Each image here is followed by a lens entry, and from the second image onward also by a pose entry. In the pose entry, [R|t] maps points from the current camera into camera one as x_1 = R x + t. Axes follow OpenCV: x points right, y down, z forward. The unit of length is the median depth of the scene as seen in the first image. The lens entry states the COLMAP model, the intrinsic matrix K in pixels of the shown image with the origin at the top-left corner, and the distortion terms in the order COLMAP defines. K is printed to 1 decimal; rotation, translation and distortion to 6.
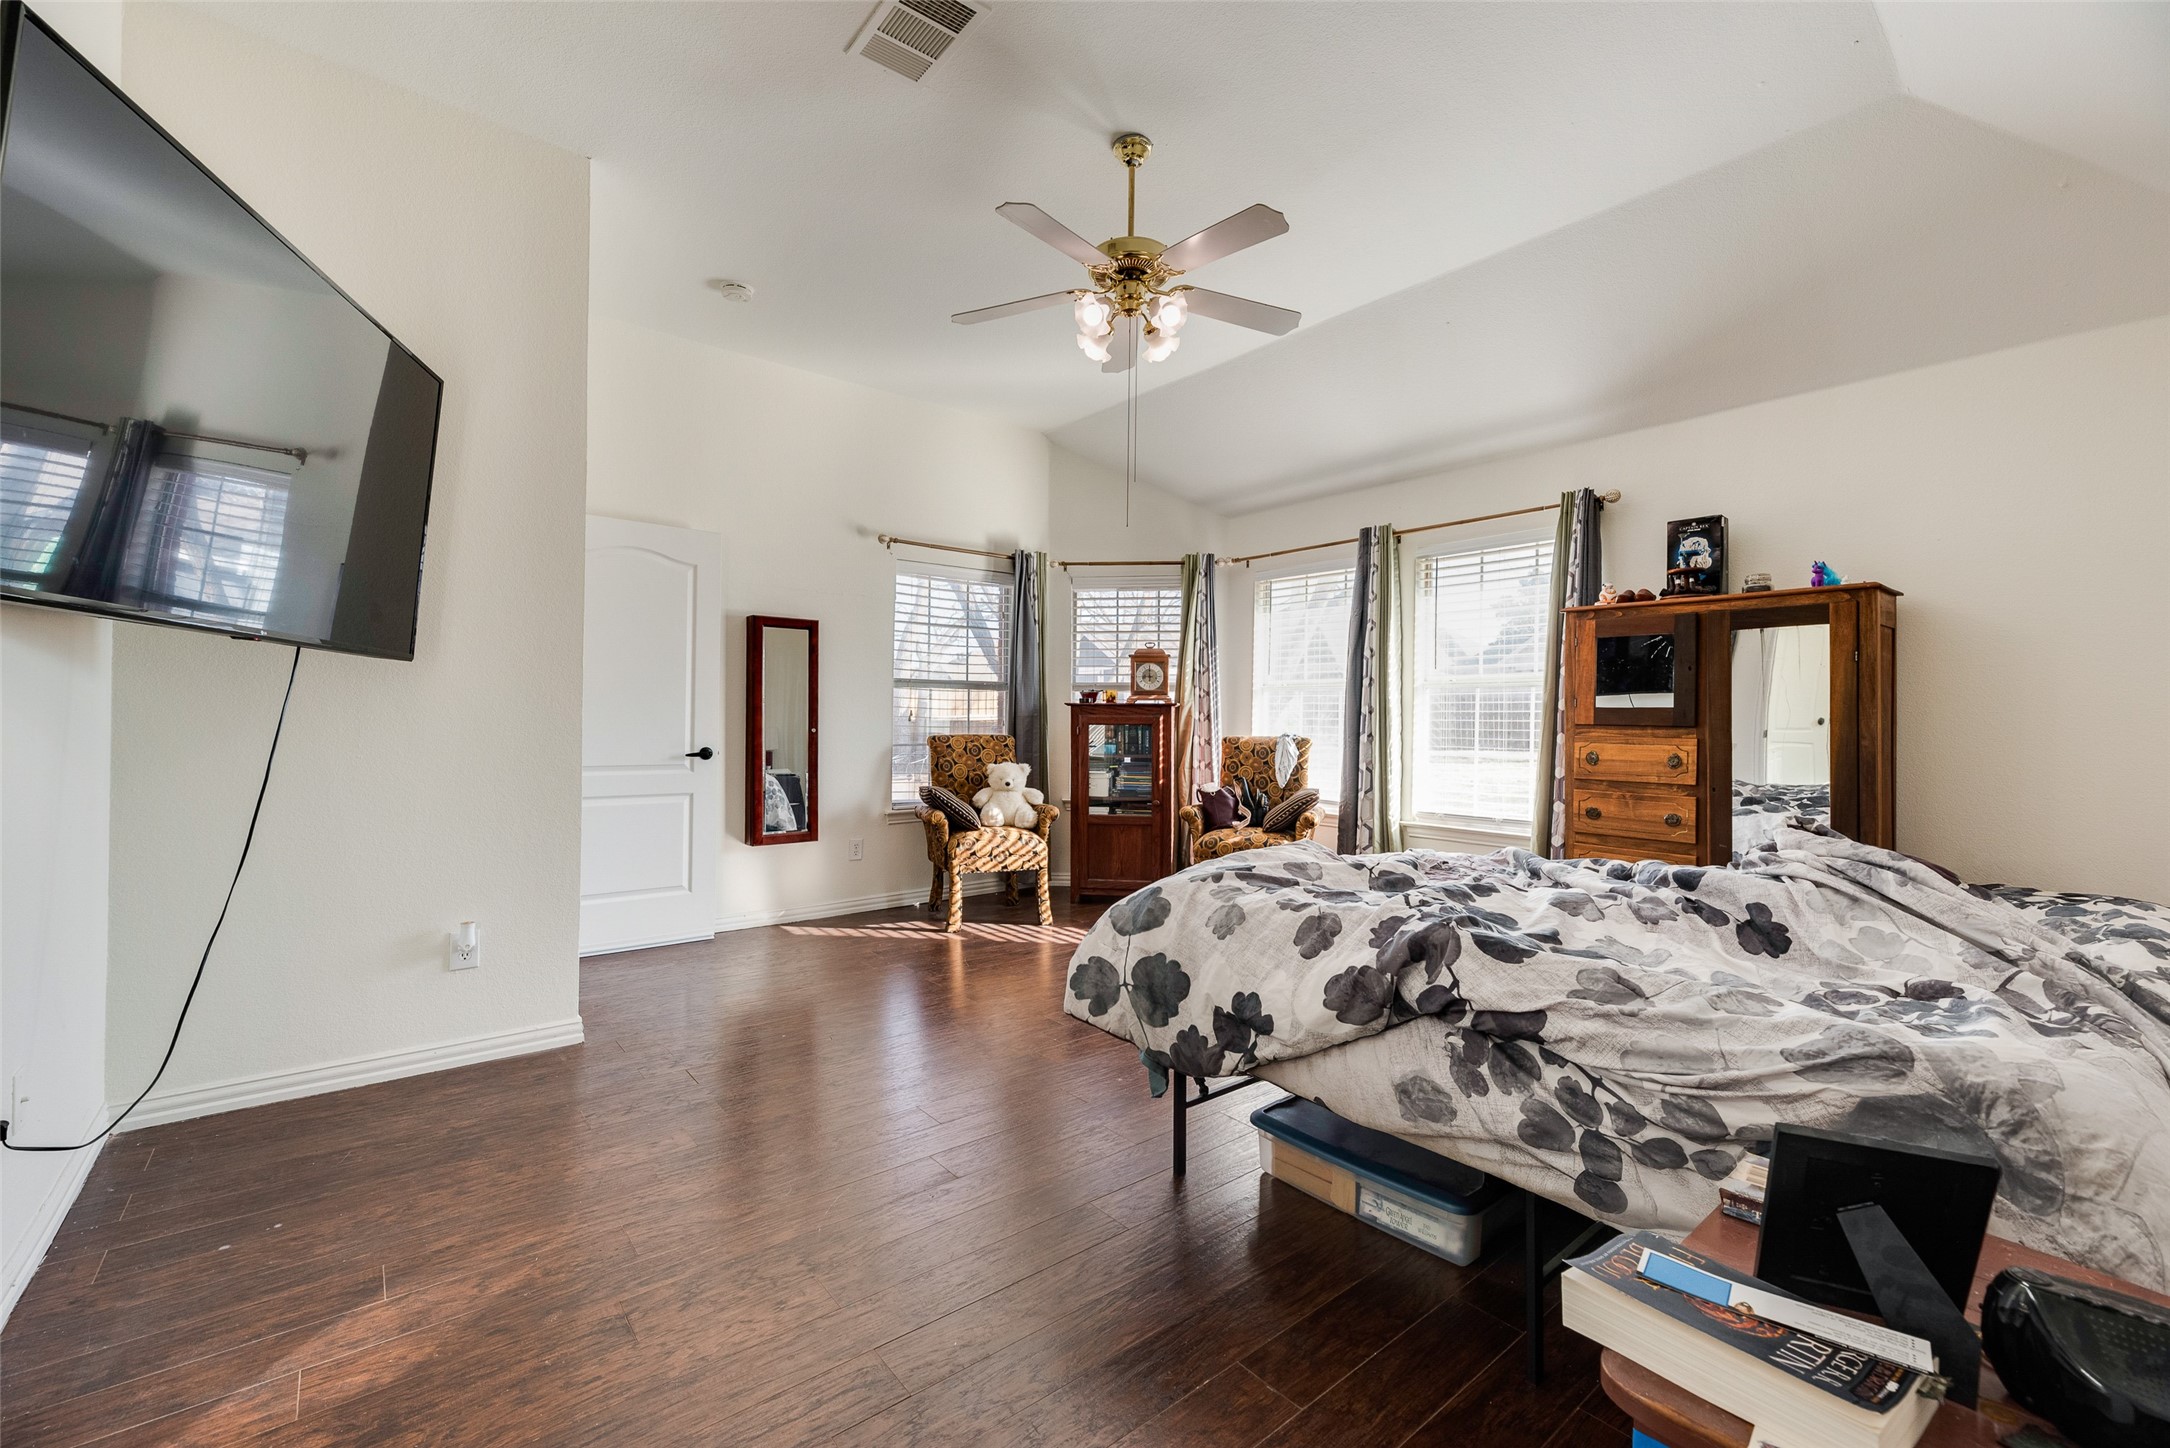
lens RADIAL K [[866.2, 0, 1086.3], [0, 866.2, 720.8], [0, 0, 1]] dist [0.004136, 0.001736]
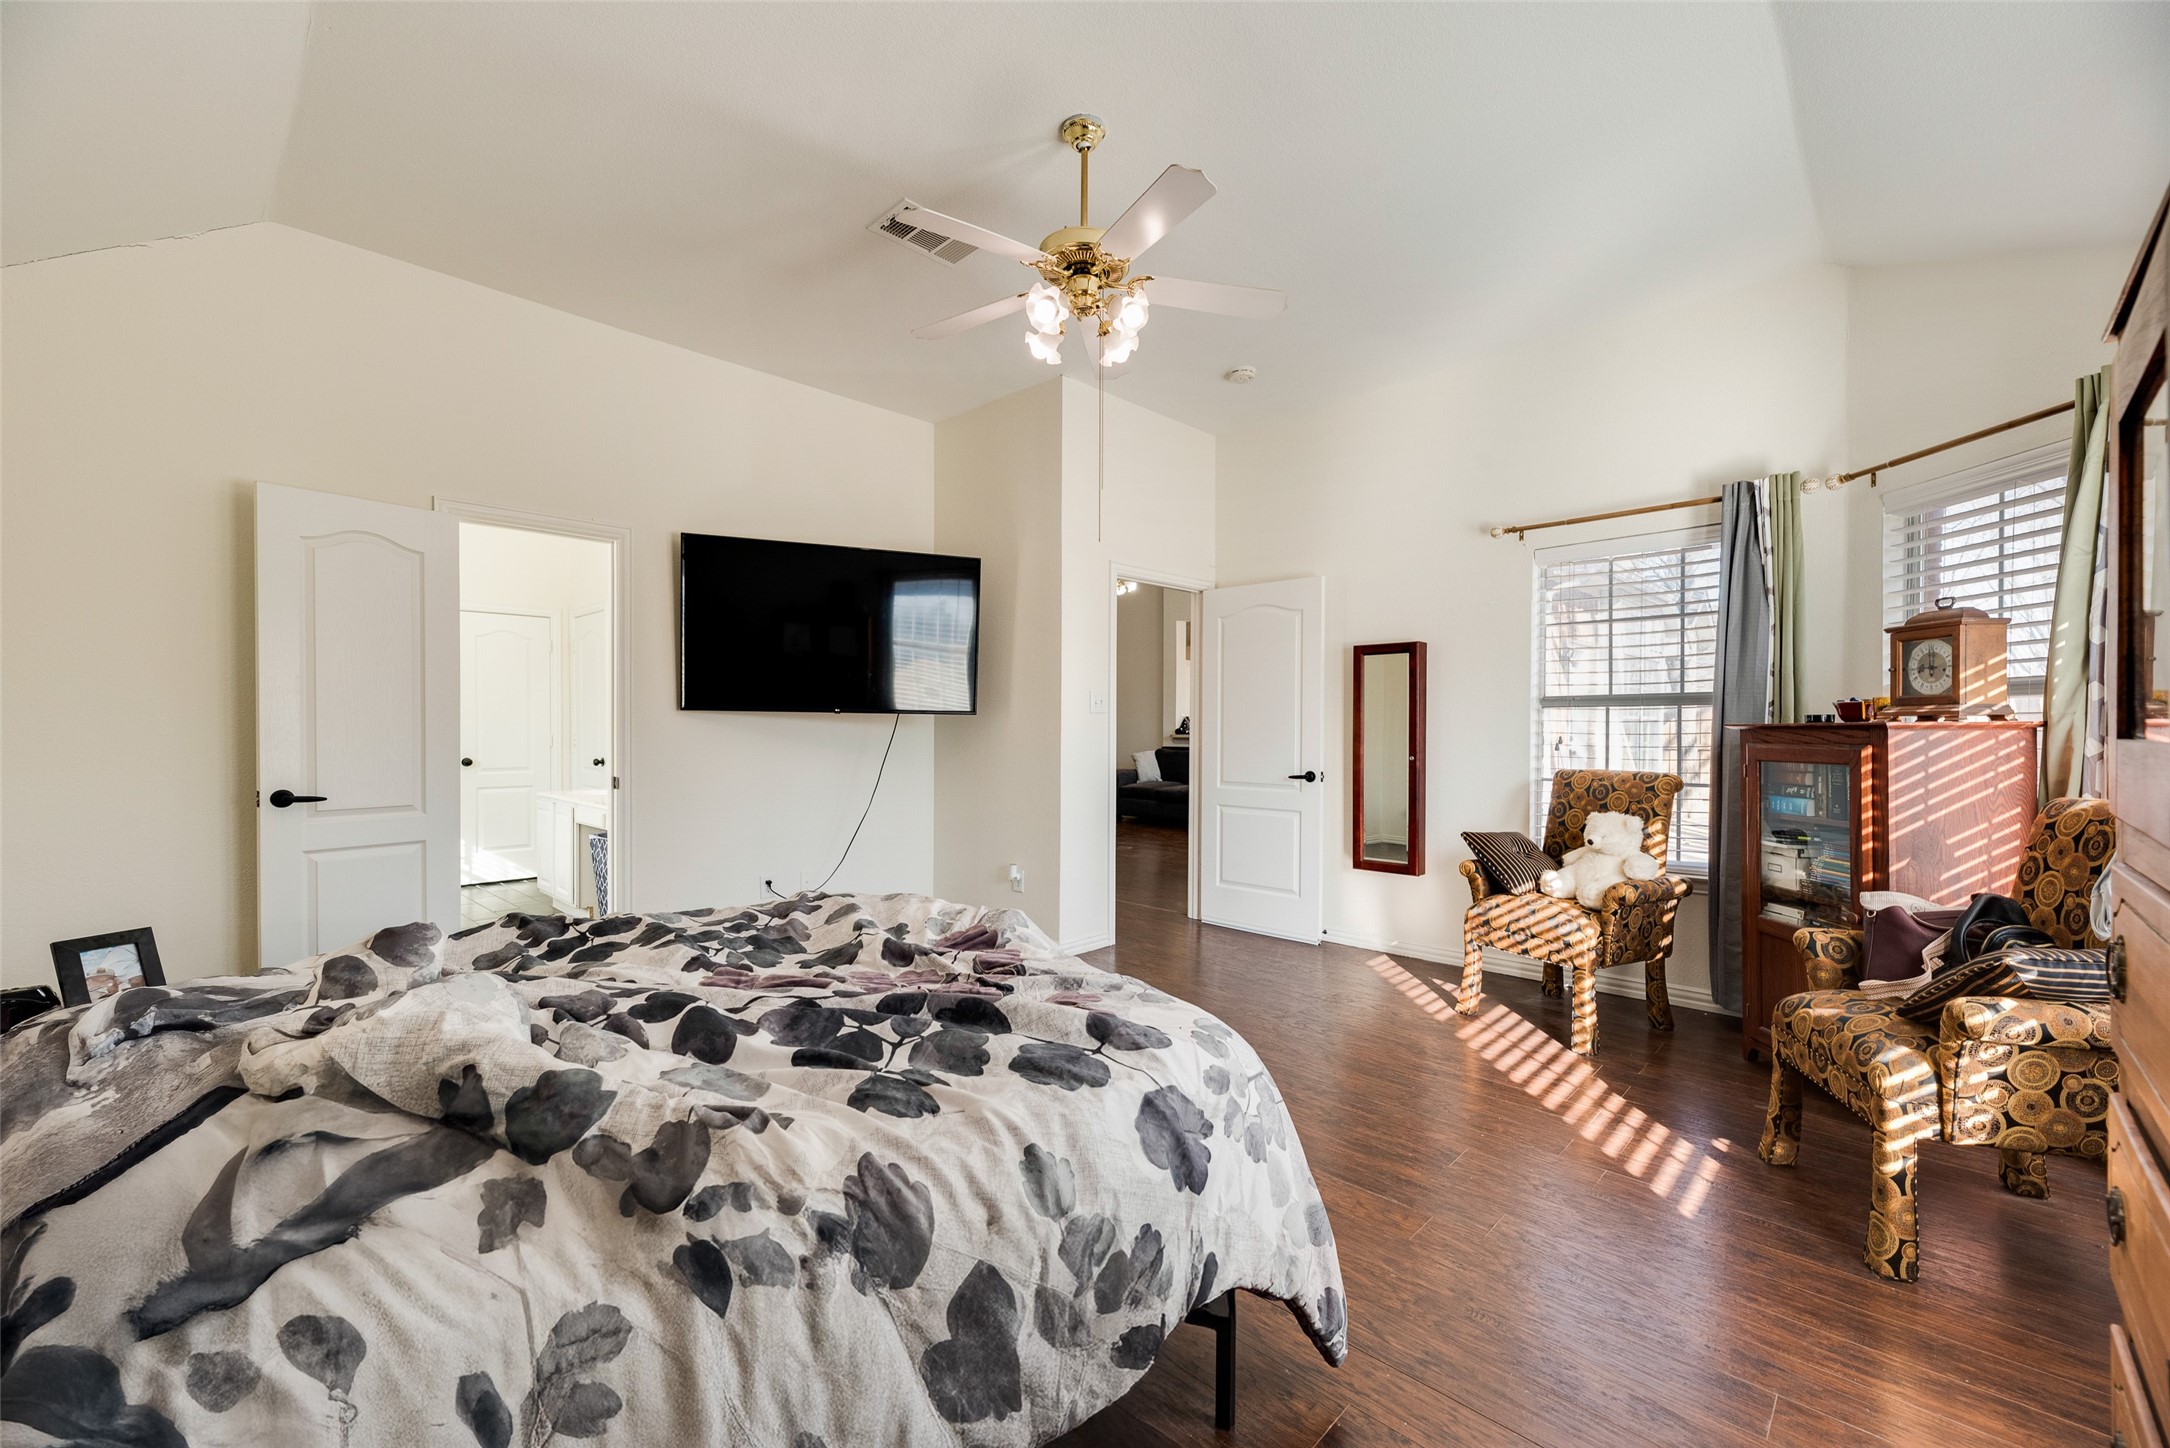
lens RADIAL K [[866.2, 0, 1086.7], [0, 866.2, 734.9], [0, 0, 1]] dist [0.004136, 0.001736]
pose [[0.125704, -0.000965, -0.992067, 0.581601], [-0.001269, 0.999999, -0.001134, -0.013055], [0.992067, 0.001401, 0.125703, 0.528040]]
